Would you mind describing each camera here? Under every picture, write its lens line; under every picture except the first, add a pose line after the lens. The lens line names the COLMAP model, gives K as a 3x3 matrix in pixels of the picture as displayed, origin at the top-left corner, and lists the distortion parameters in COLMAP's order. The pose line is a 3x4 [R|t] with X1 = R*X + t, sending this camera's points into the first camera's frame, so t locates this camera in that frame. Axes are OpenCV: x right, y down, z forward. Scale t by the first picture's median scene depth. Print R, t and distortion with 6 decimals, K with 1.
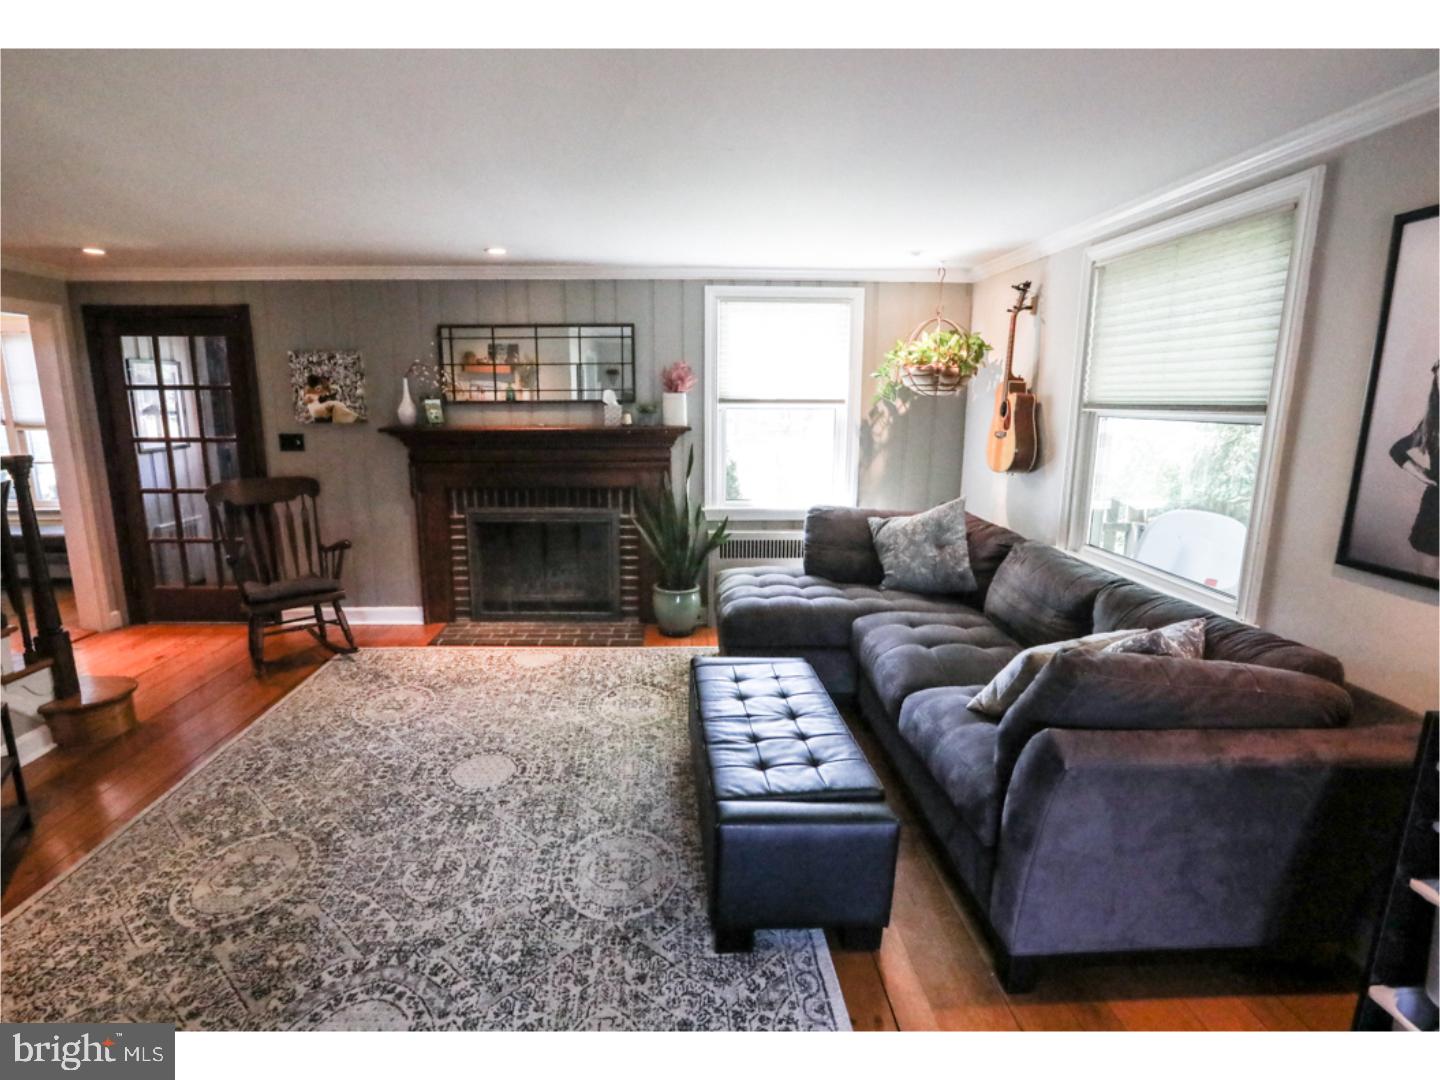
lens RADIAL K [[726.3, 0, 720.0], [0, 726.3, 540.0], [0, 0, 1]] dist [-0.057844, 0.015520]
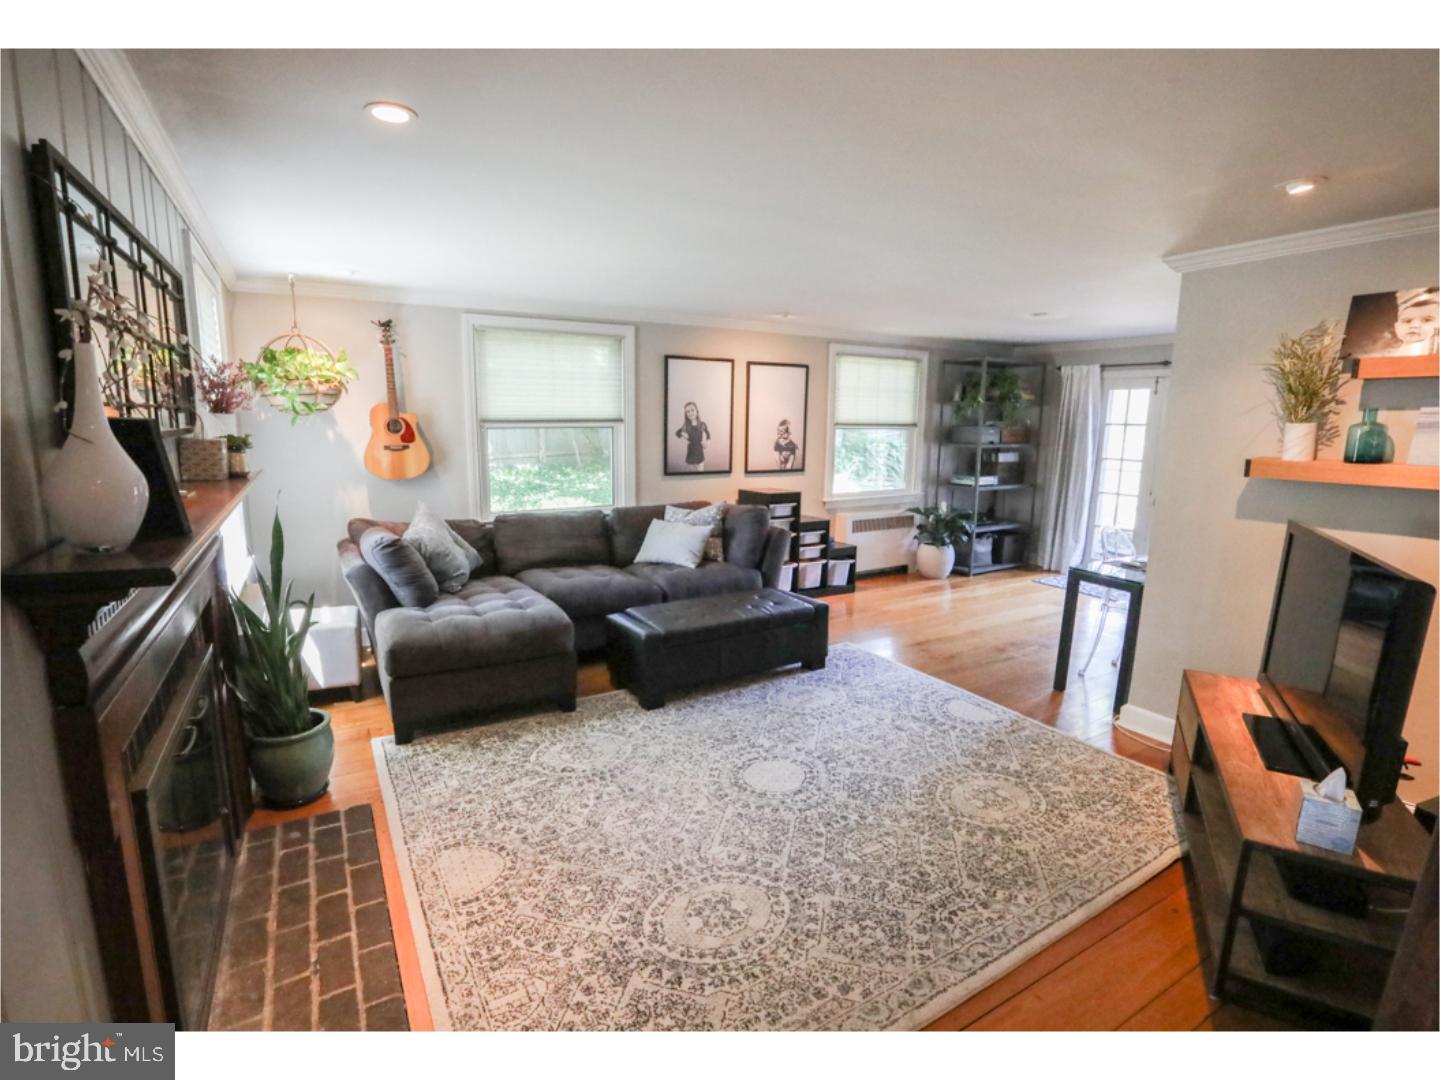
lens RADIAL K [[675.9, 0, 687.5], [0, 675.9, 535.6], [0, 0, 1]] dist [-0.056187, 0.000621]
pose [[-0.433591, -0.164064, 0.886048, -0.723635], [0.158761, 0.953996, 0.254336, -0.189502], [-0.887014, 0.250948, -0.387597, 0.934550]]
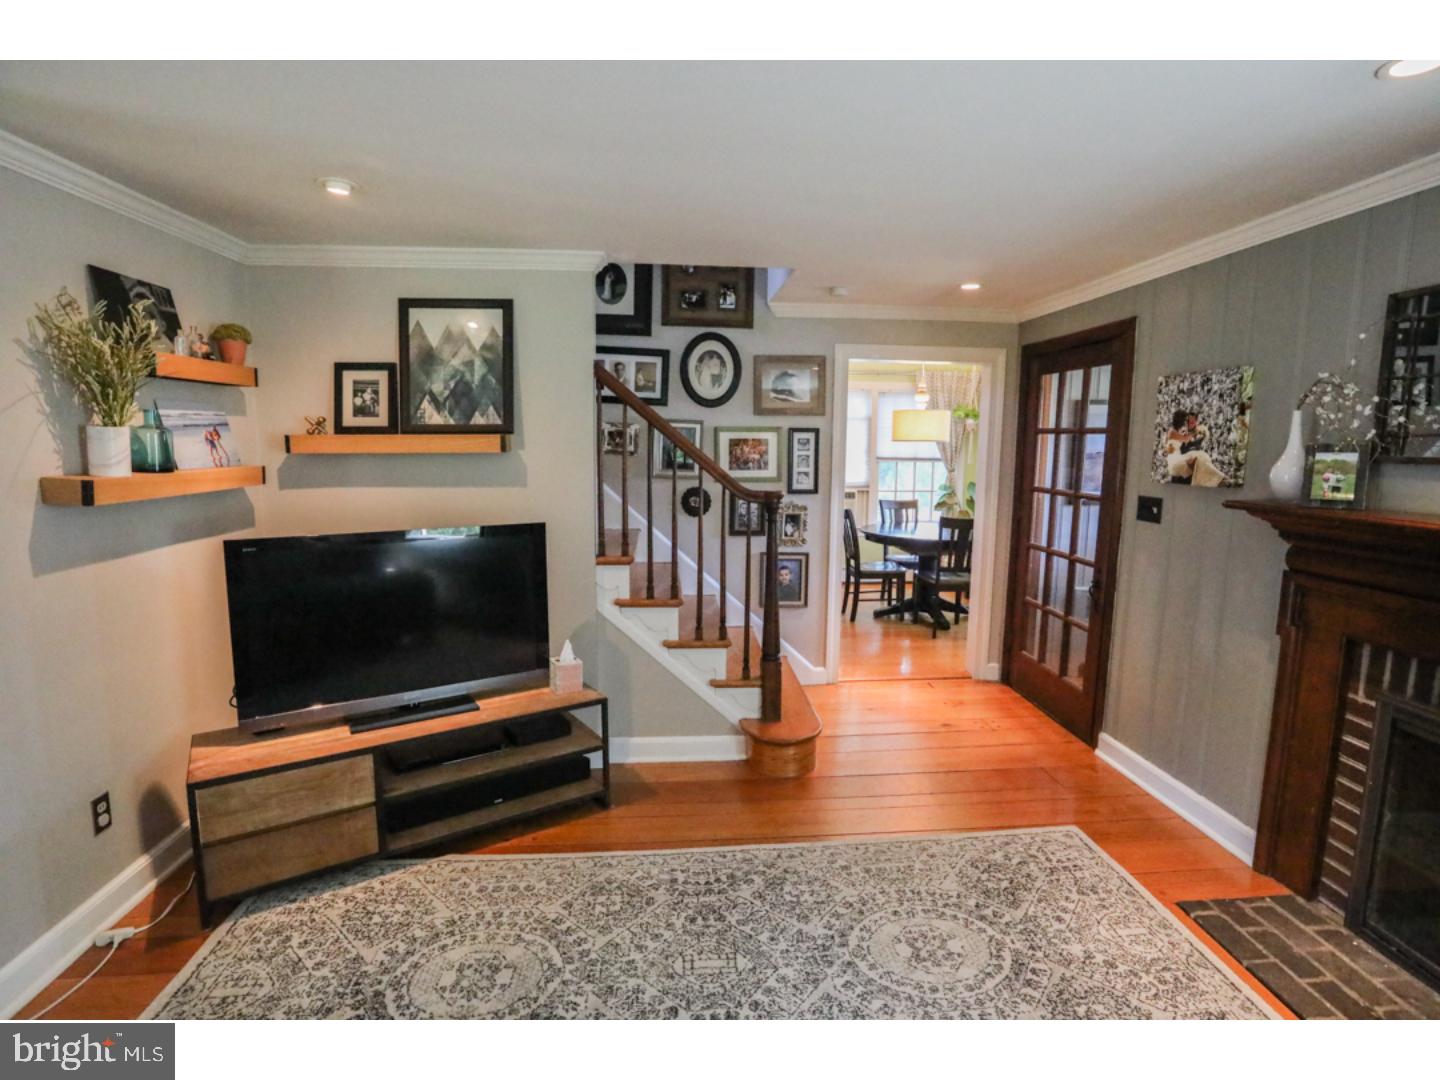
lens RADIAL K [[713.8, 0, 716.0], [0, 713.8, 535.5], [0, 0, 1]] dist [-0.017096, 0.001268]
pose [[0.018274, 0.128403, -0.991554, 0.074036], [-0.196132, 0.972912, 0.122374, -0.118377], [0.980407, 0.192239, 0.042963, 0.585784]]
